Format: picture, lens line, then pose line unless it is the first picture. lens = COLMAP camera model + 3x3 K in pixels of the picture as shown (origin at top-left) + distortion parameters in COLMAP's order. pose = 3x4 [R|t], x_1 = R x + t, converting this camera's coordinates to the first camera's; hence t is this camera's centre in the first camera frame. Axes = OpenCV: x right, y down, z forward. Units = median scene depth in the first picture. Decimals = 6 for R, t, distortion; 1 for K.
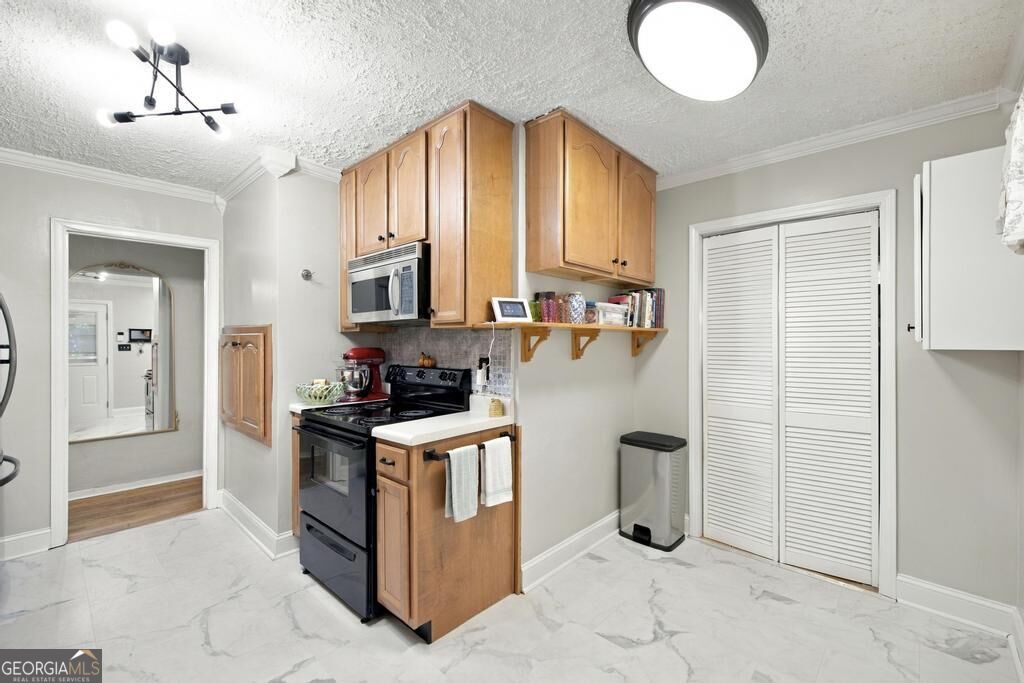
lens RADIAL K [[439.3, 0, 512.0], [0, 439.3, 341.5], [0, 0, 1]] dist [0.003196, -0.000098]
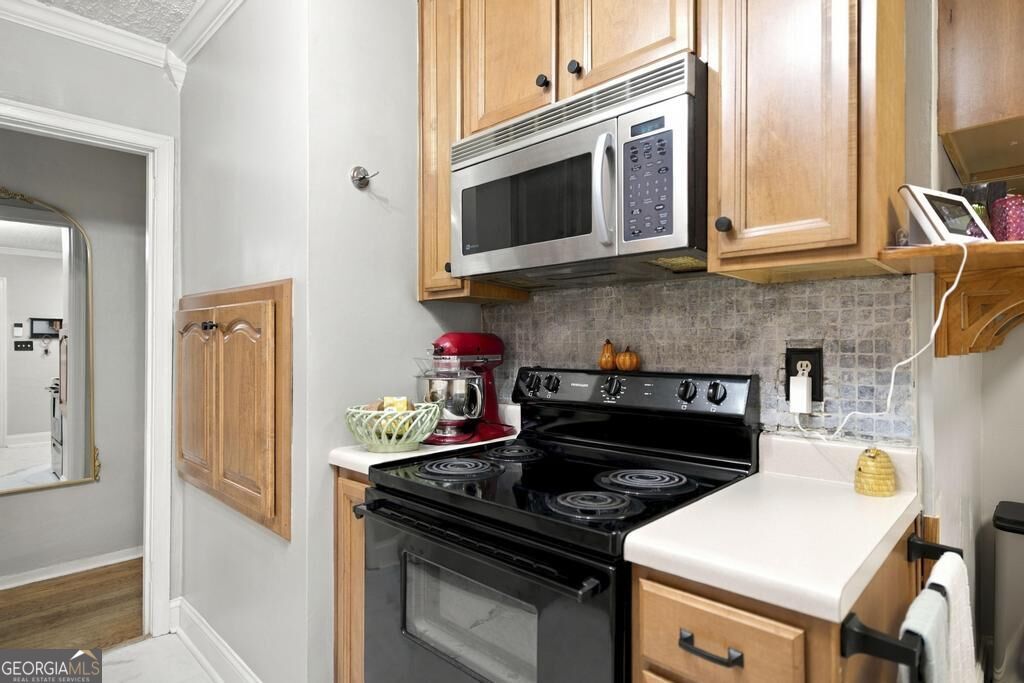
lens RADIAL K [[568.7, 0, 512.0], [0, 568.7, 341.5], [0, 0, 1]] dist [0.001594, -0.000262]
pose [[0.999686, -0.000947, -0.025041, -0.280176], [0.000881, 0.999996, -0.002637, 0.027194], [0.025044, 0.002614, 0.999683, 0.376111]]
